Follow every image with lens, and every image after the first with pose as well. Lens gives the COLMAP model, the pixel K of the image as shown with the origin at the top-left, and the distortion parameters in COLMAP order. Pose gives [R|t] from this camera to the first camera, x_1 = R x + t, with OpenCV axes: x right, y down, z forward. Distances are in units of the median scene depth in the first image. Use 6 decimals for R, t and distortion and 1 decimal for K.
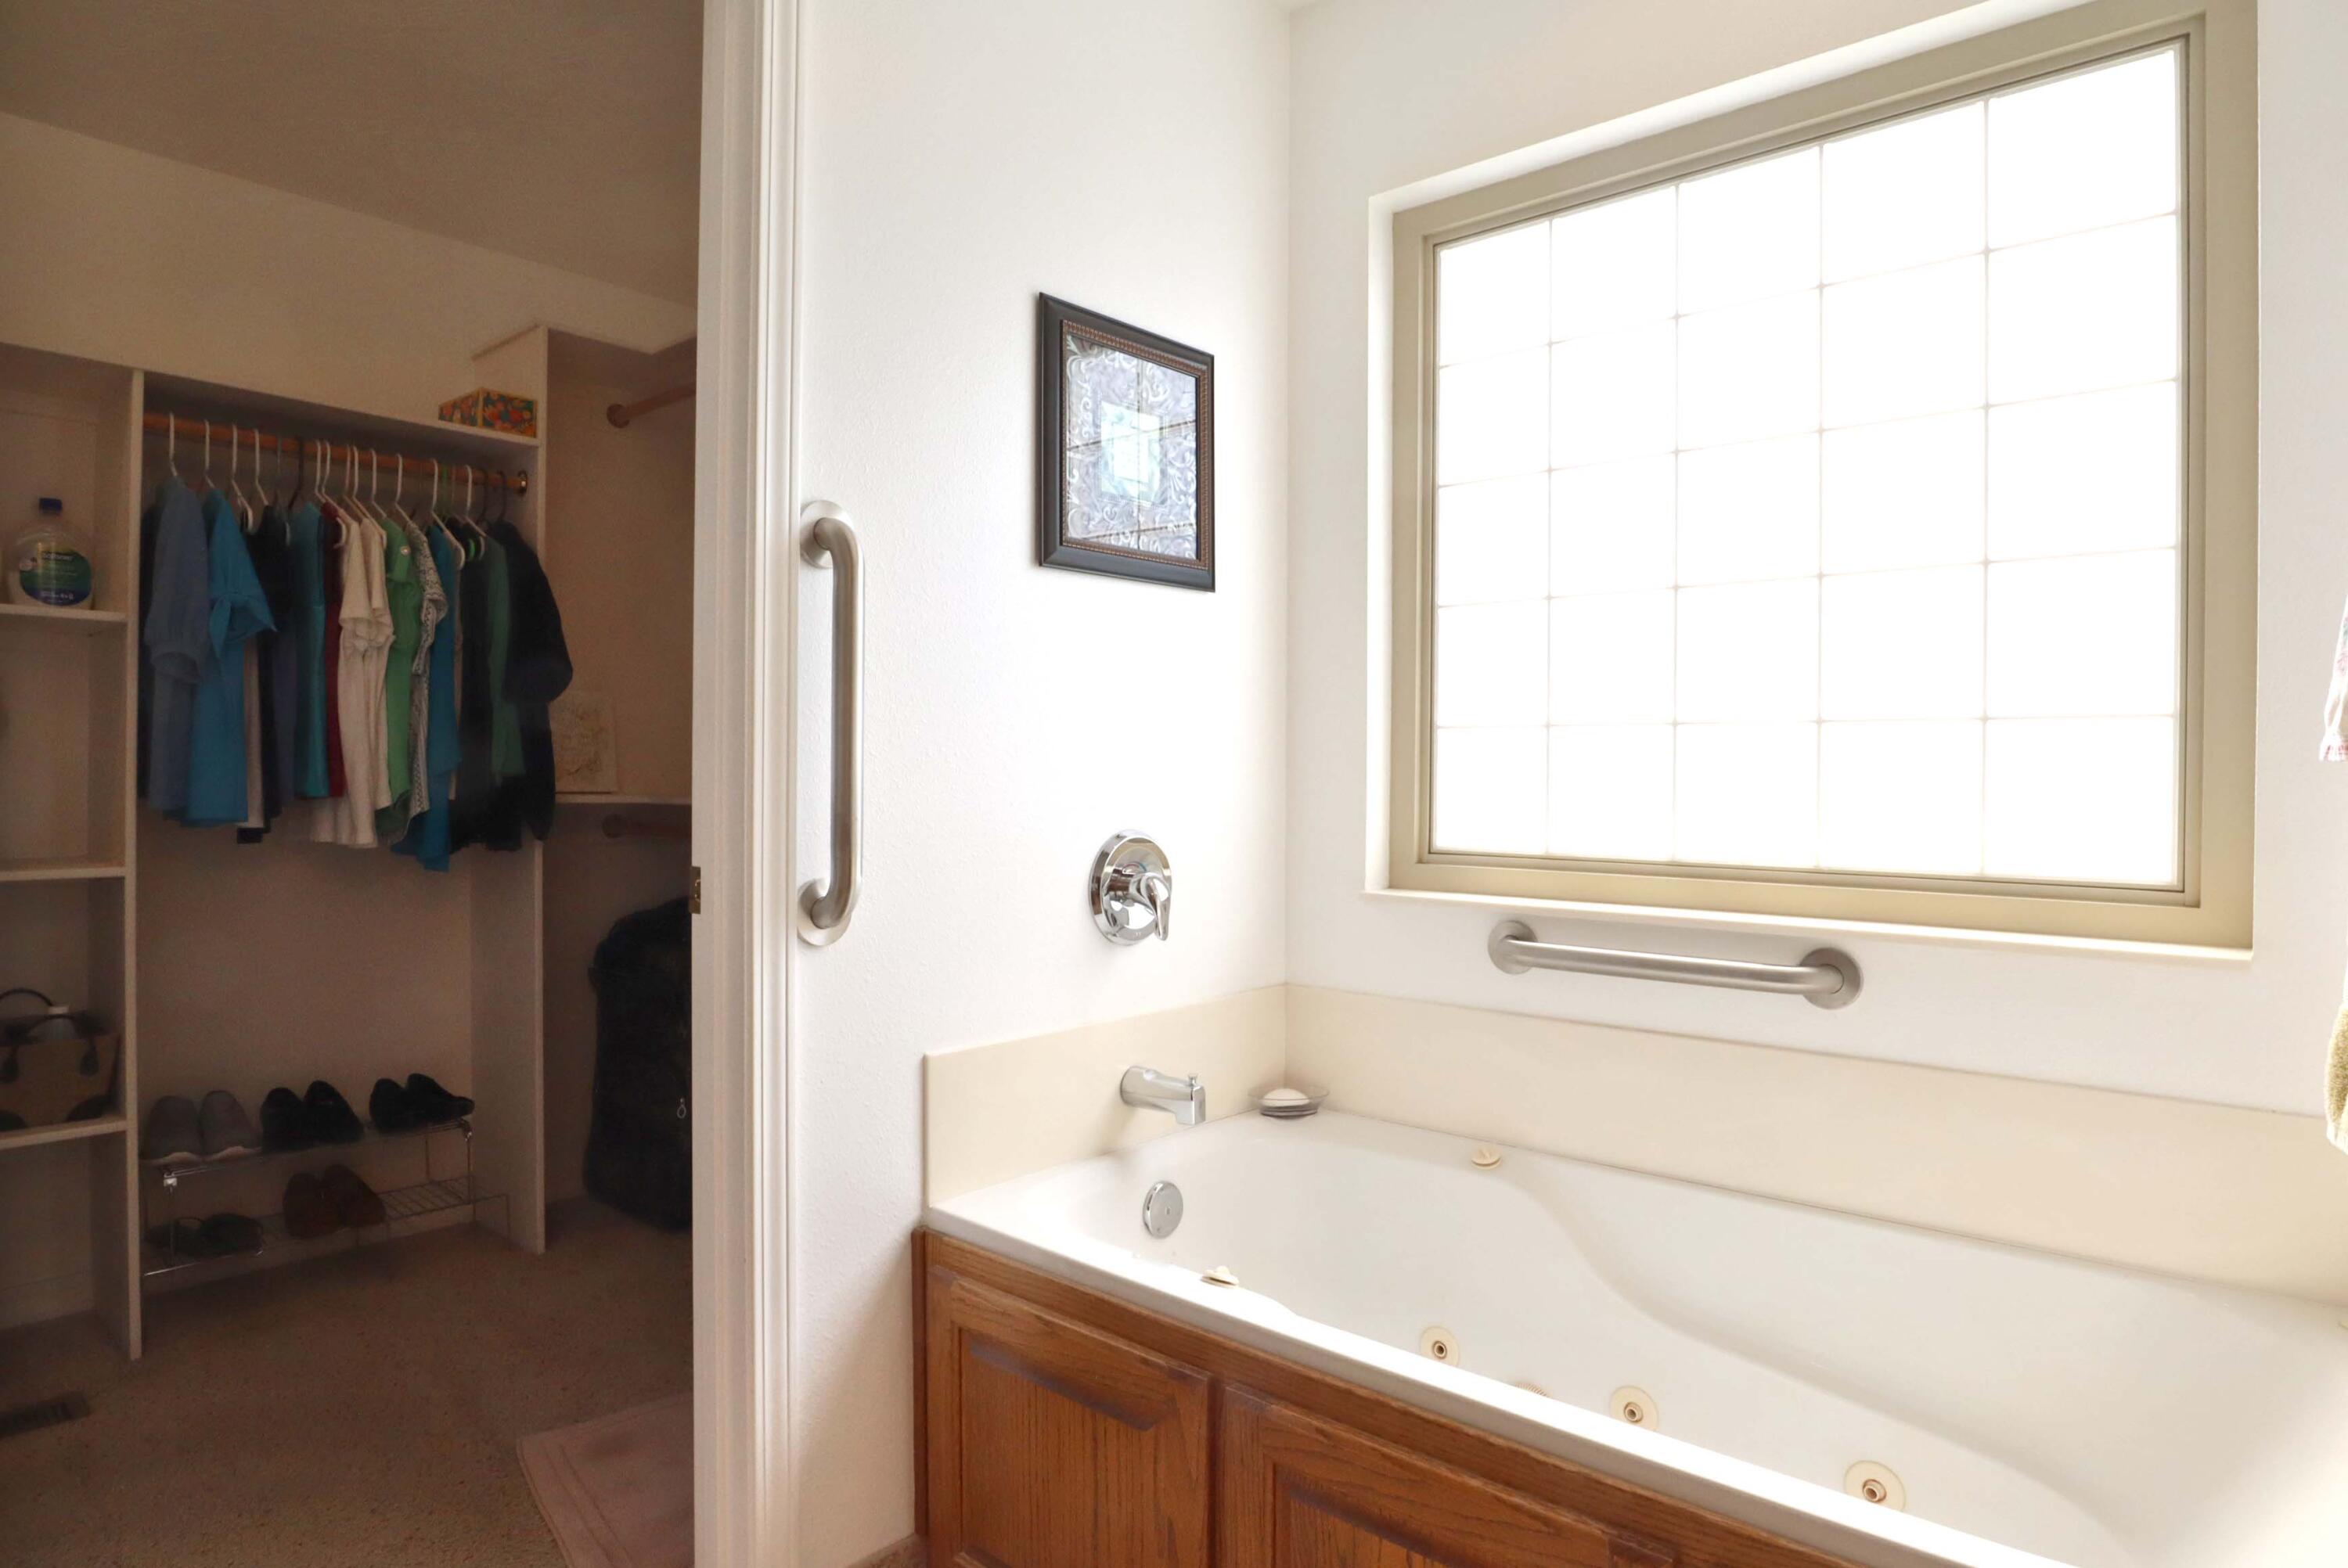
lens RADIAL K [[1334.5, 0, 1188.3], [0, 1334.5, 759.7], [0, 0, 1]] dist [-0.030040, 0.003967]
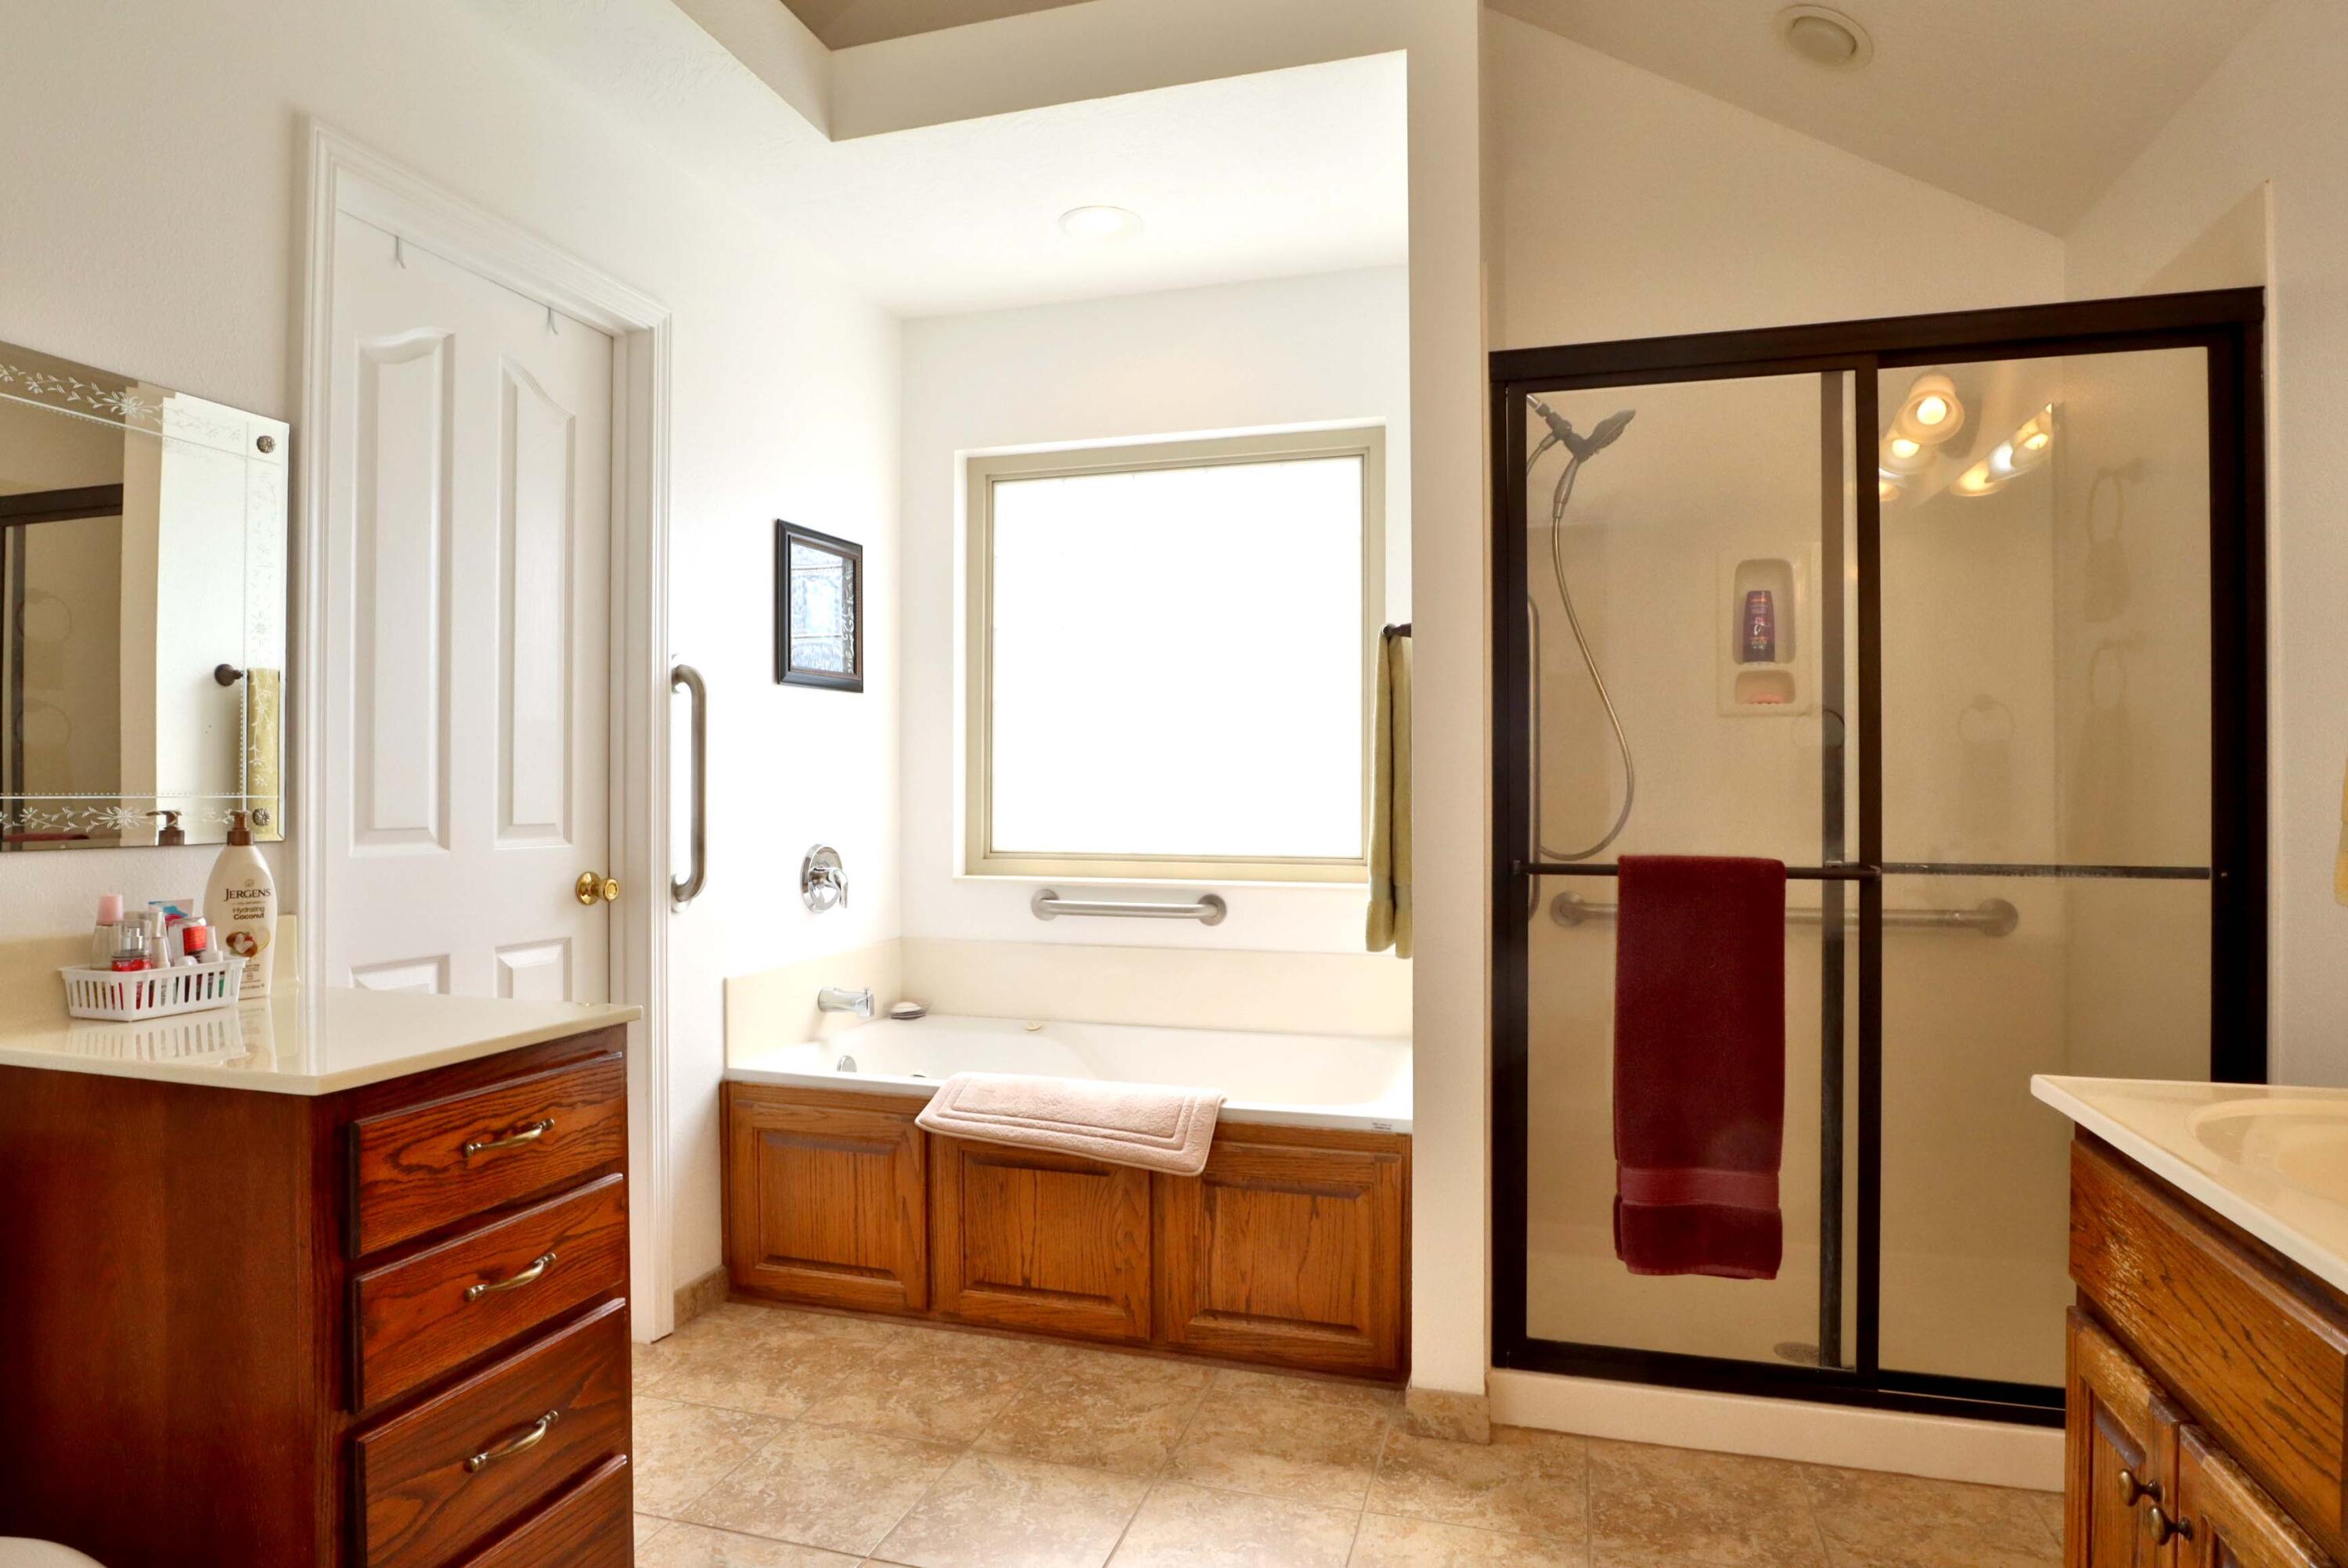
lens RADIAL K [[1334.5, 0, 1176.9], [0, 1334.5, 782.5], [0, 0, 1]] dist [-0.030040, 0.003967]
pose [[0.915299, -0.007684, 0.402701, -0.301304], [0.005339, 0.999962, 0.006945, -0.029090], [-0.402739, -0.004207, 0.915305, -0.663558]]
